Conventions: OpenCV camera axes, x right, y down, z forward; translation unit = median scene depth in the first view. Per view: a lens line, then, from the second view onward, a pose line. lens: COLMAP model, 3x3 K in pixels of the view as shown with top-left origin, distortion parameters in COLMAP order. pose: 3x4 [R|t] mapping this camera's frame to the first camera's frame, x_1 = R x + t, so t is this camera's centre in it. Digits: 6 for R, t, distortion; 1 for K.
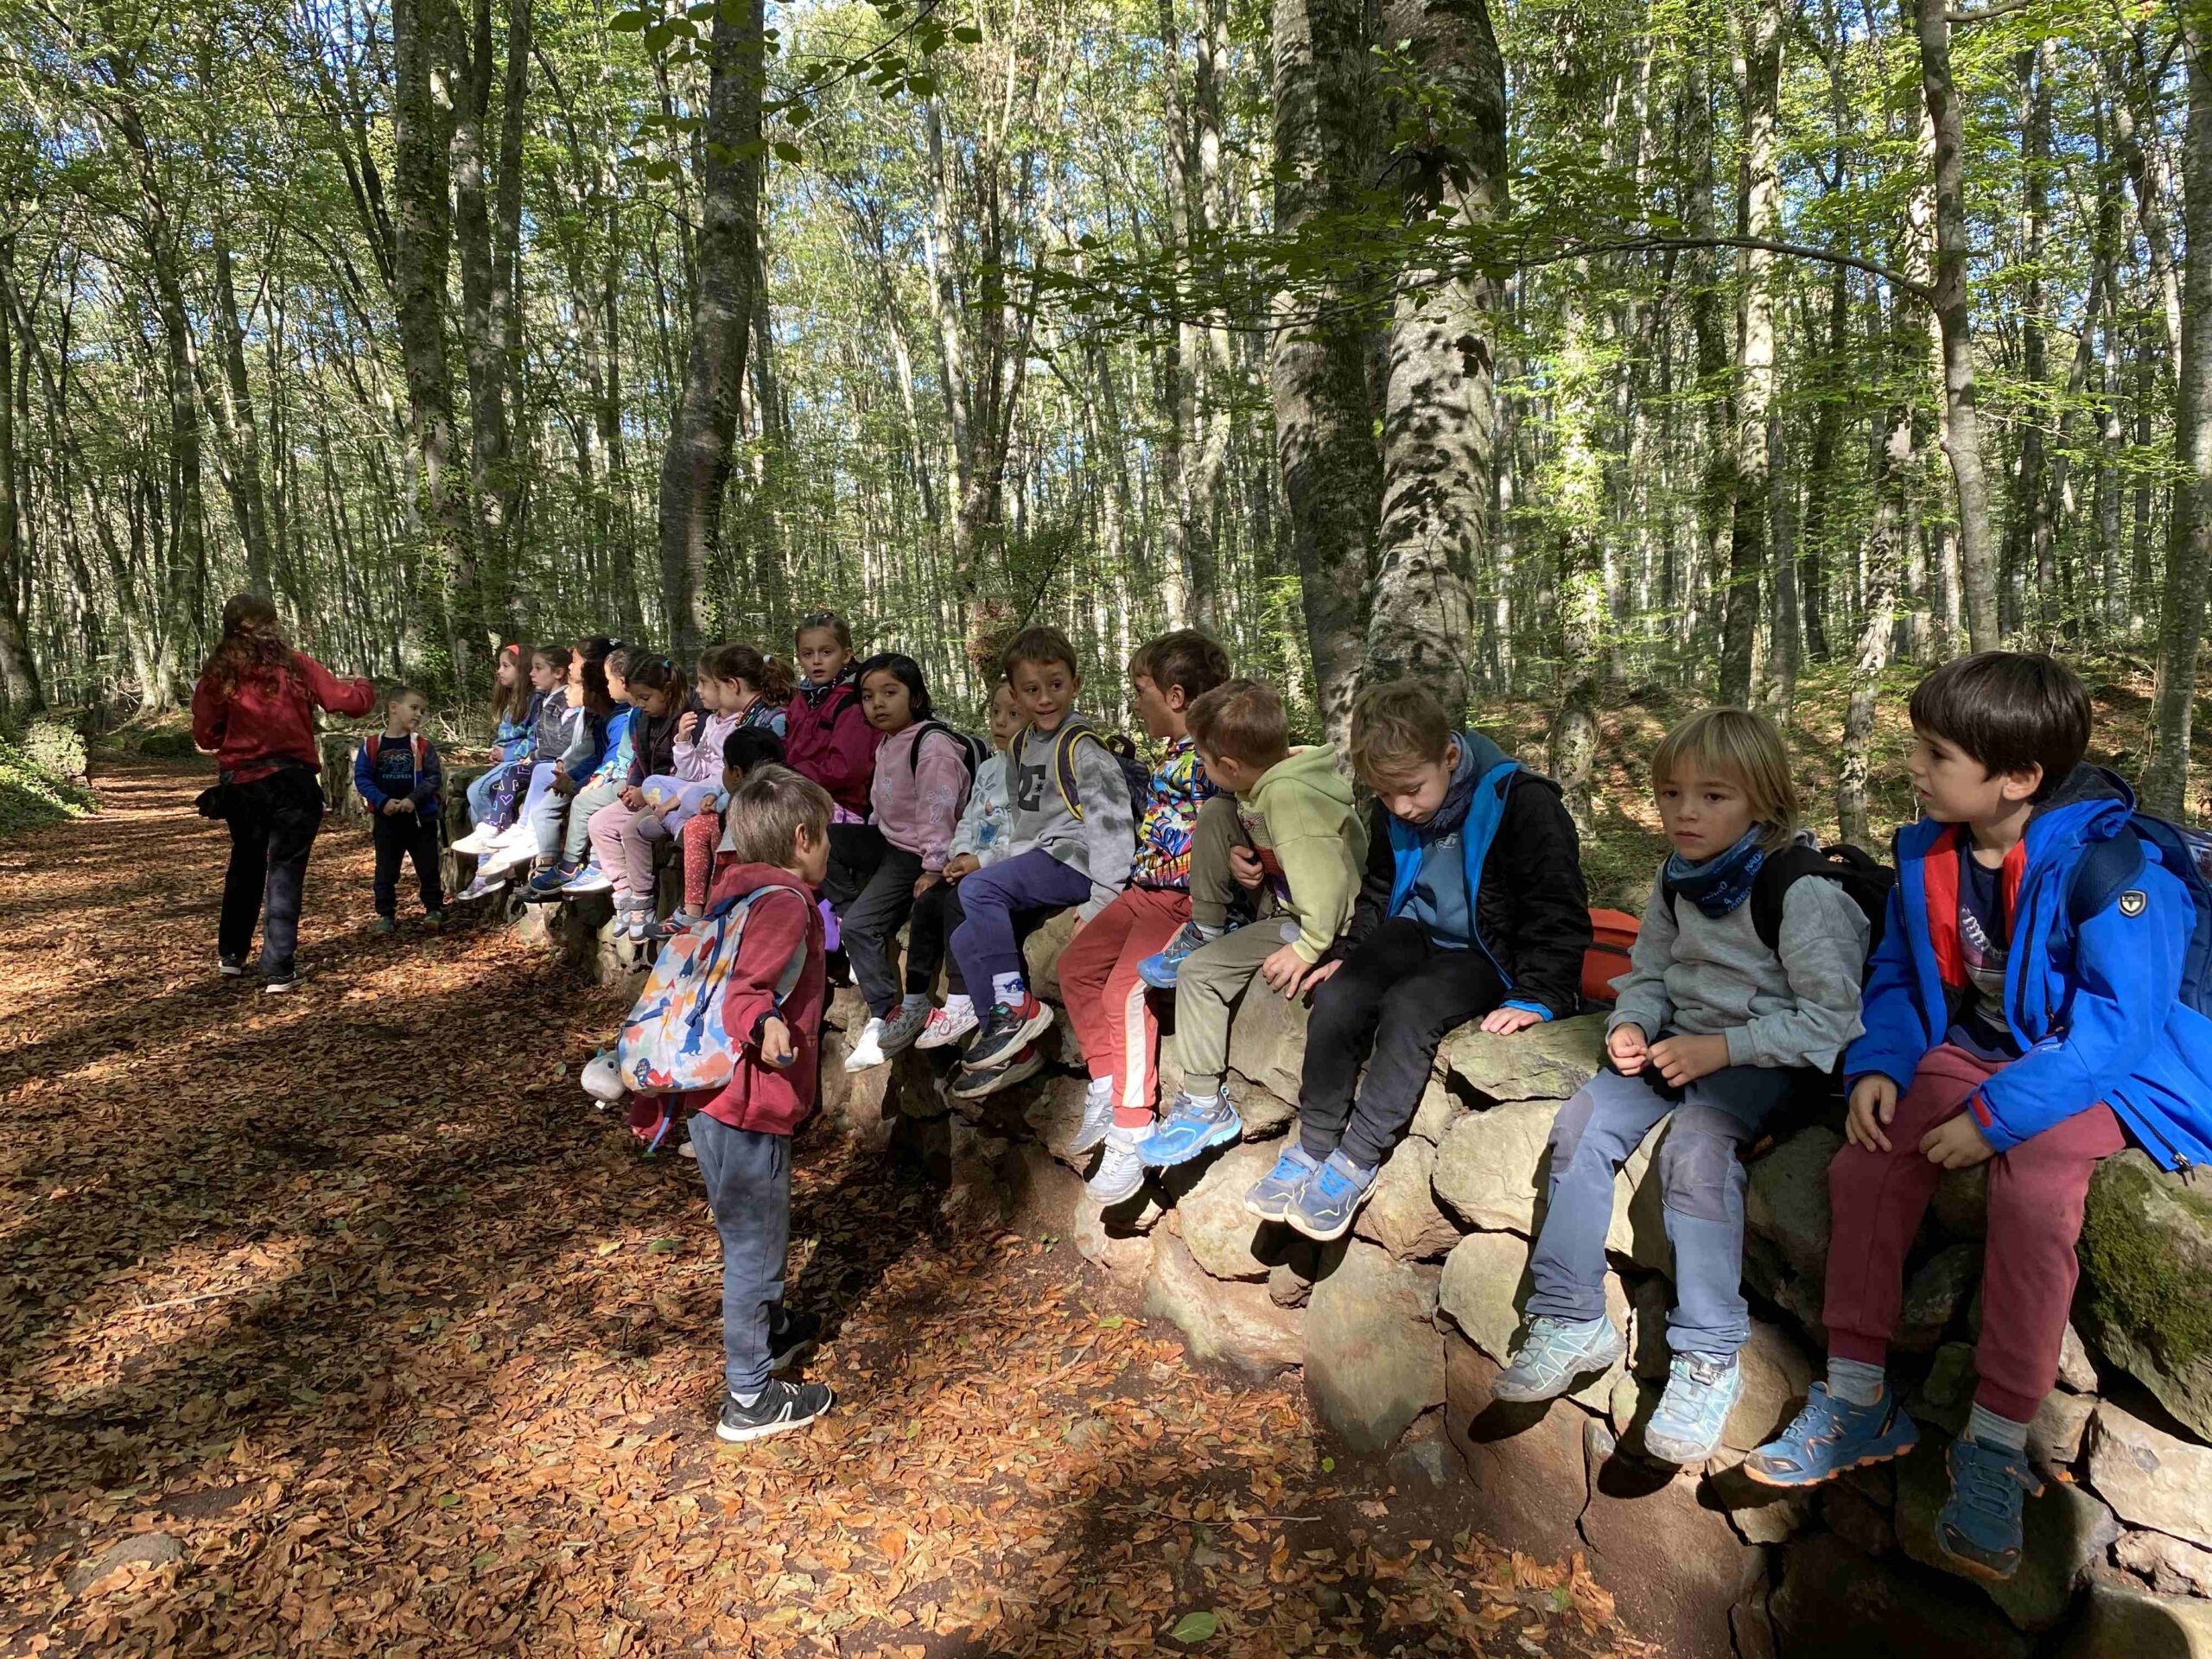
lens RADIAL K [[1645.3, 0, 1105.1], [0, 1645.3, 827.1], [0, 0, 1]] dist [0.019560, -0.030937]
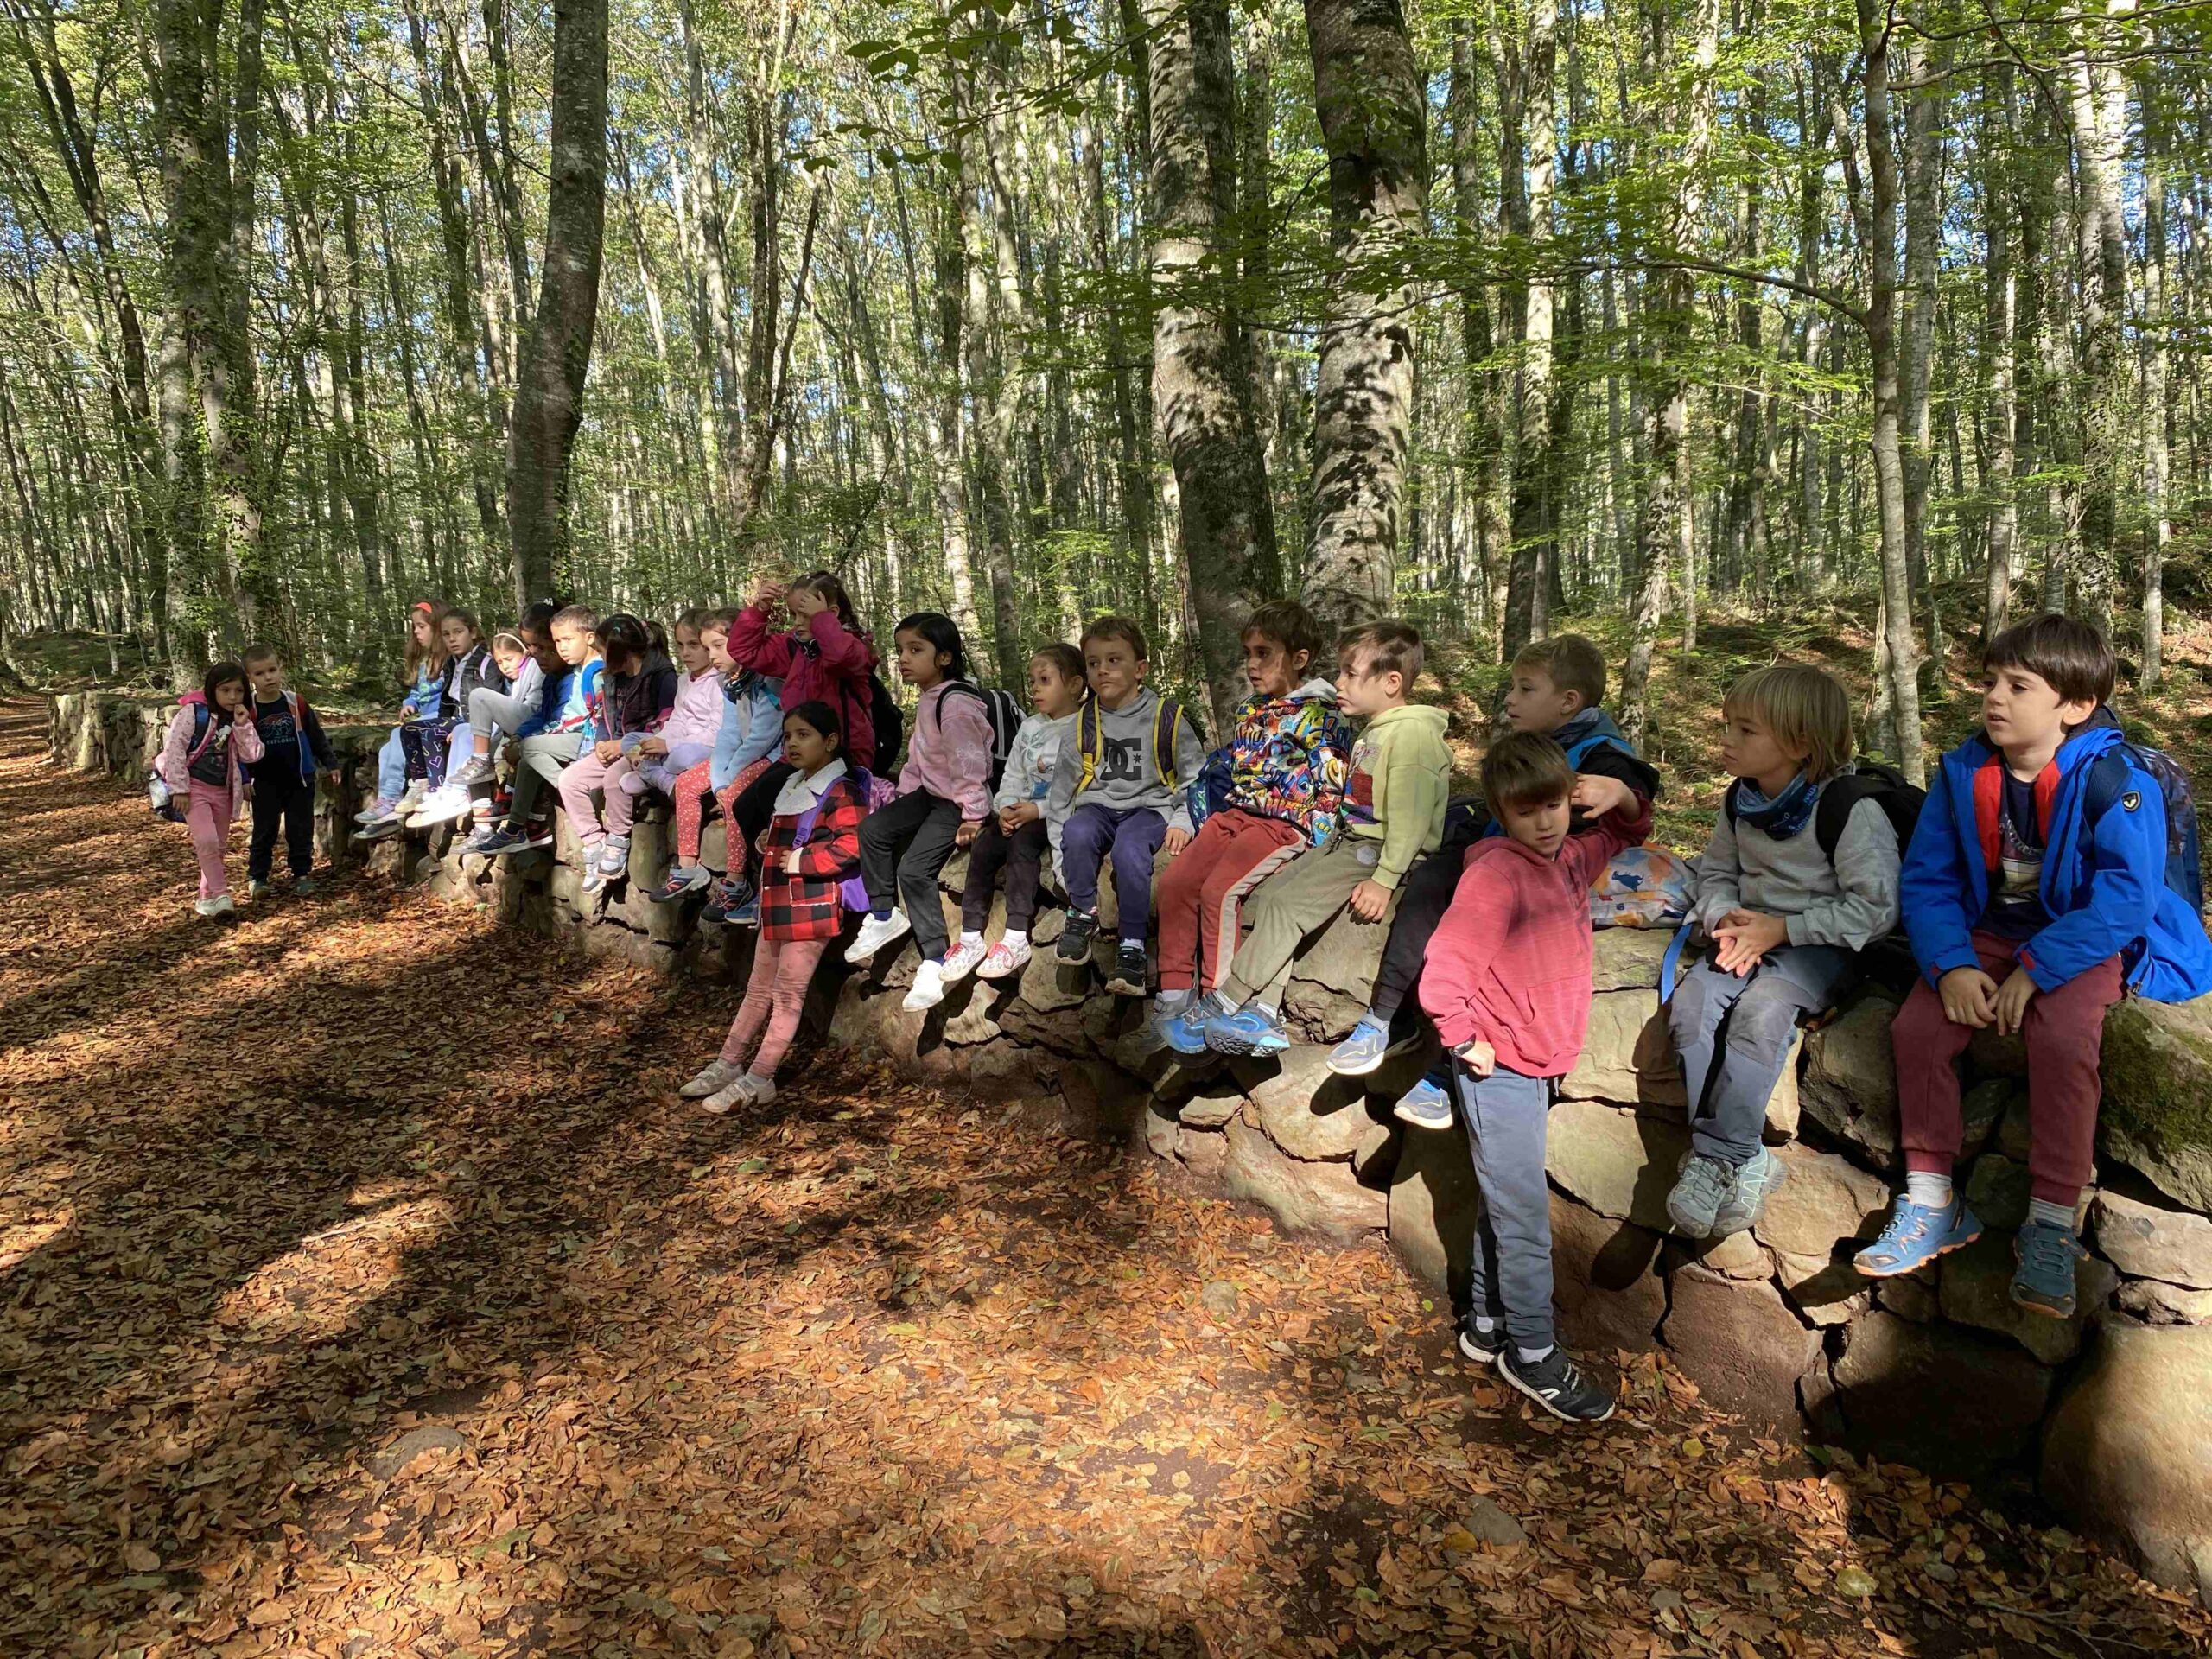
lens RADIAL K [[1645.3, 0, 1105.1], [0, 1645.3, 827.1], [0, 0, 1]] dist [0.019560, -0.030937]
pose [[0.988837, -0.019116, 0.147772, -0.139527], [0.014781, 0.999429, 0.030378, 0.000757], [-0.148268, -0.027855, 0.988555, -0.070004]]
